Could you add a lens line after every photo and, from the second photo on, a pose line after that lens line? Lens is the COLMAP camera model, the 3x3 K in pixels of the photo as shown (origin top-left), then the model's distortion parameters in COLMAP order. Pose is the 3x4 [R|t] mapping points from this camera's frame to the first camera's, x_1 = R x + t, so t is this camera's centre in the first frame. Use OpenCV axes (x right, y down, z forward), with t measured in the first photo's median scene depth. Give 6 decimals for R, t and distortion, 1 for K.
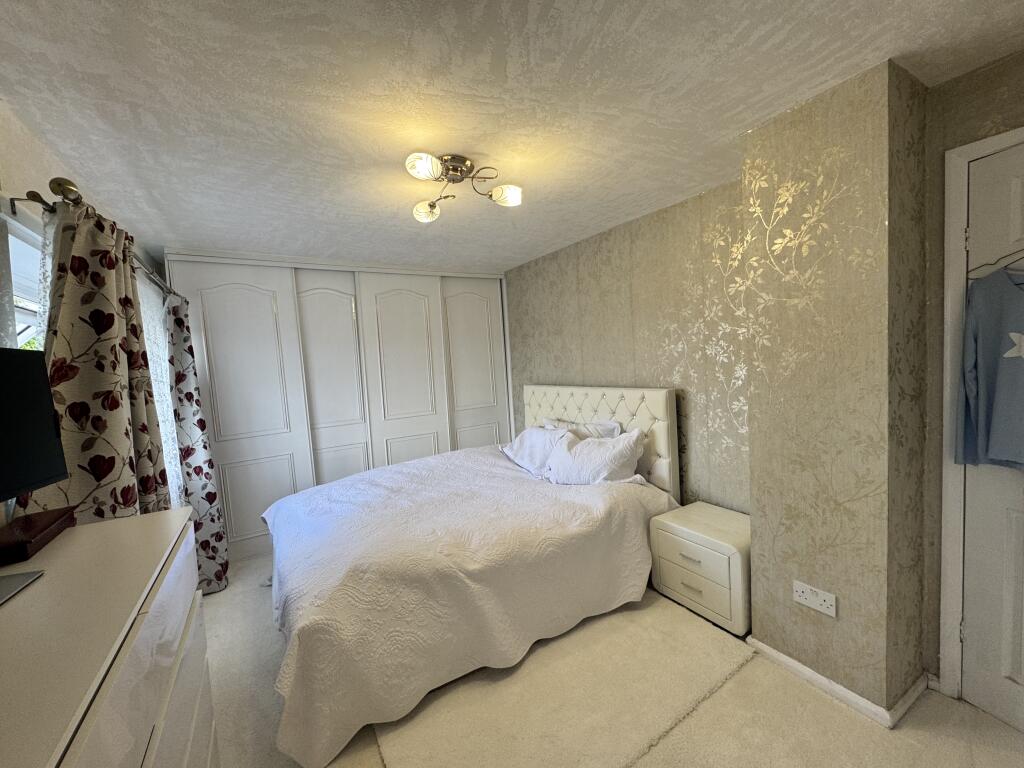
lens RADIAL K [[408.8, 0, 510.2], [0, 408.8, 384.1], [0, 0, 1]] dist [-0.004239, -0.000443]
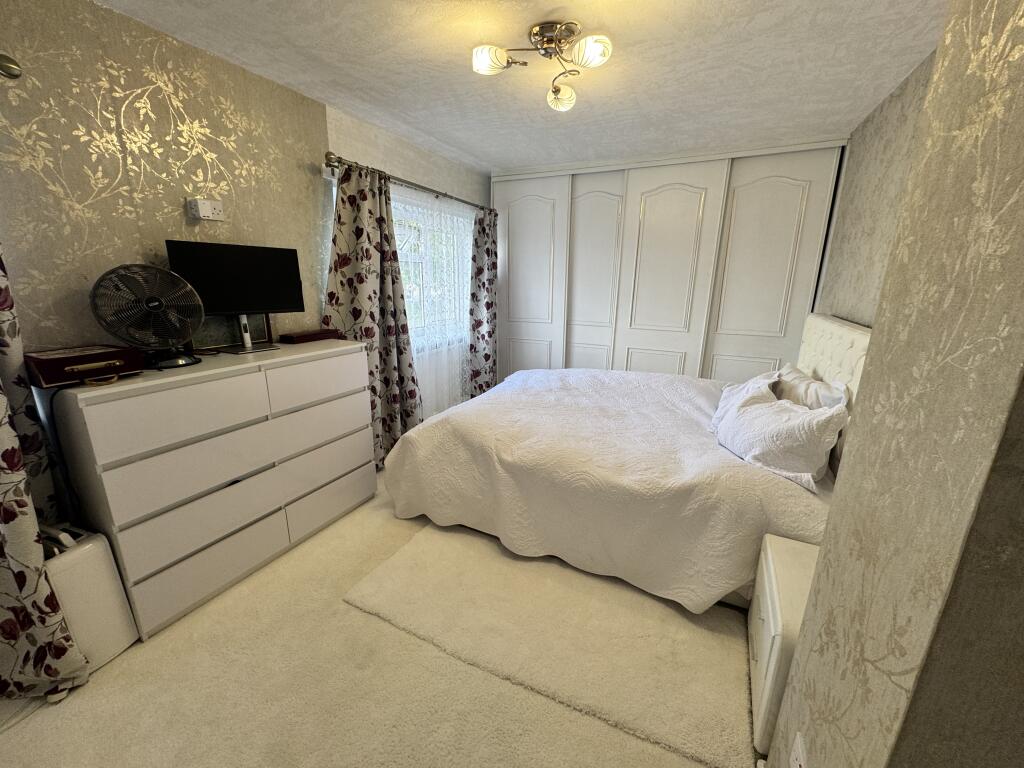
lens RADIAL K [[408.8, 0, 511.0], [0, 408.8, 383.8], [0, 0, 1]] dist [-0.004239, -0.000443]
pose [[0.533656, 0.277104, -0.799015, 0.538113], [-0.092455, 0.958248, 0.270578, -0.035753], [0.840633, -0.070522, 0.536994, 0.301932]]
